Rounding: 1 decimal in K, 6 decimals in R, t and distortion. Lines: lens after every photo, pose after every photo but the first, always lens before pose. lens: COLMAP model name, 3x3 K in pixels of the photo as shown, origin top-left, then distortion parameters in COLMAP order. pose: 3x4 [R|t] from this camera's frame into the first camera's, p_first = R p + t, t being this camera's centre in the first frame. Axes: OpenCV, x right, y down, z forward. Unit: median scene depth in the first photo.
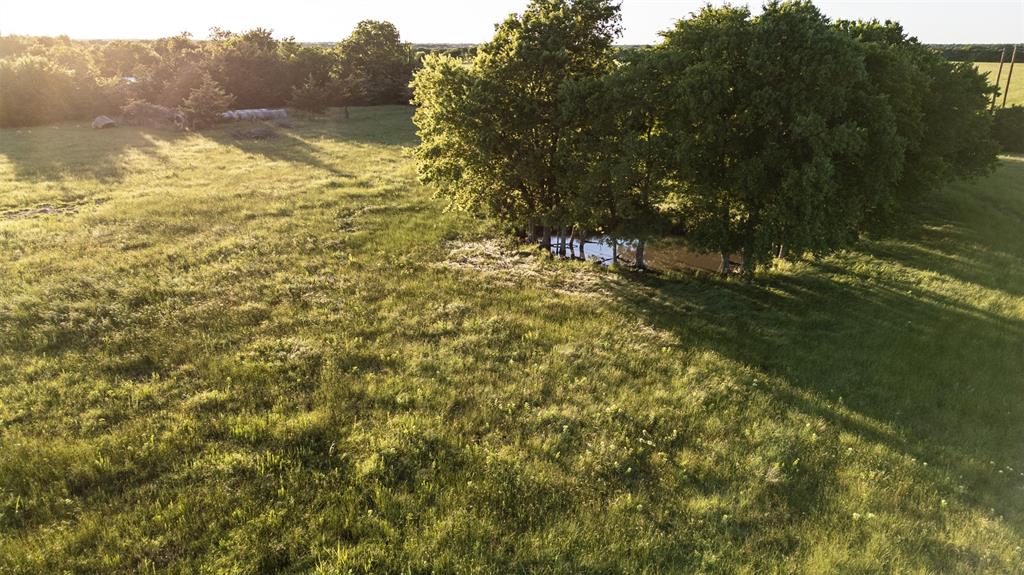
lens RADIAL K [[714.8, 0, 511.6], [0, 714.8, 287.2], [0, 0, 1]] dist [-0.000607, -0.000921]
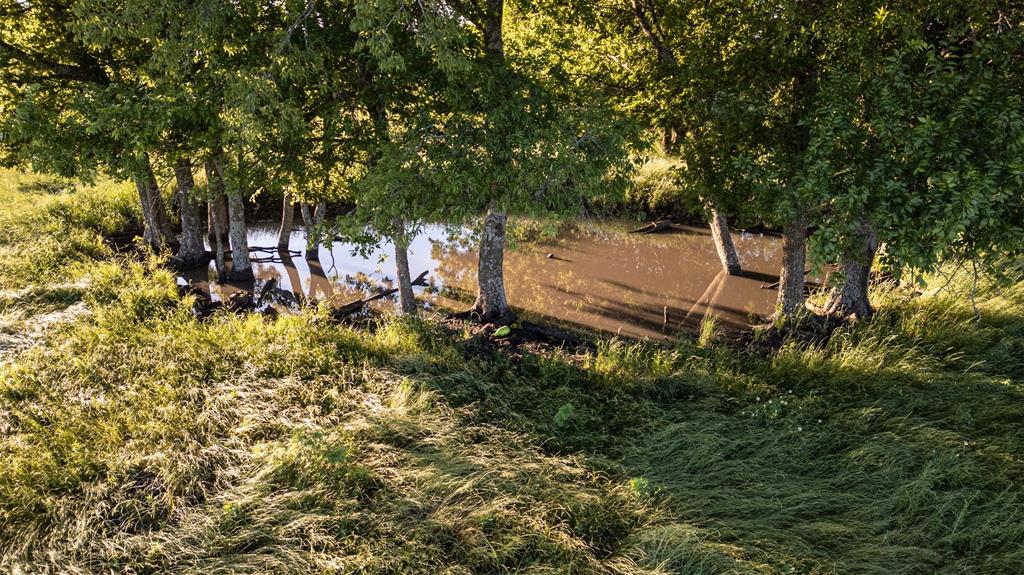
lens RADIAL K [[714.8, 0, 511.7], [0, 714.8, 287.6], [0, 0, 1]] dist [-0.000607, -0.000921]
pose [[0.969114, -0.072421, 0.235738, 0.117860], [0.071969, 0.997351, 0.010533, -0.041483], [-0.235877, 0.006758, 0.971759, 0.713779]]
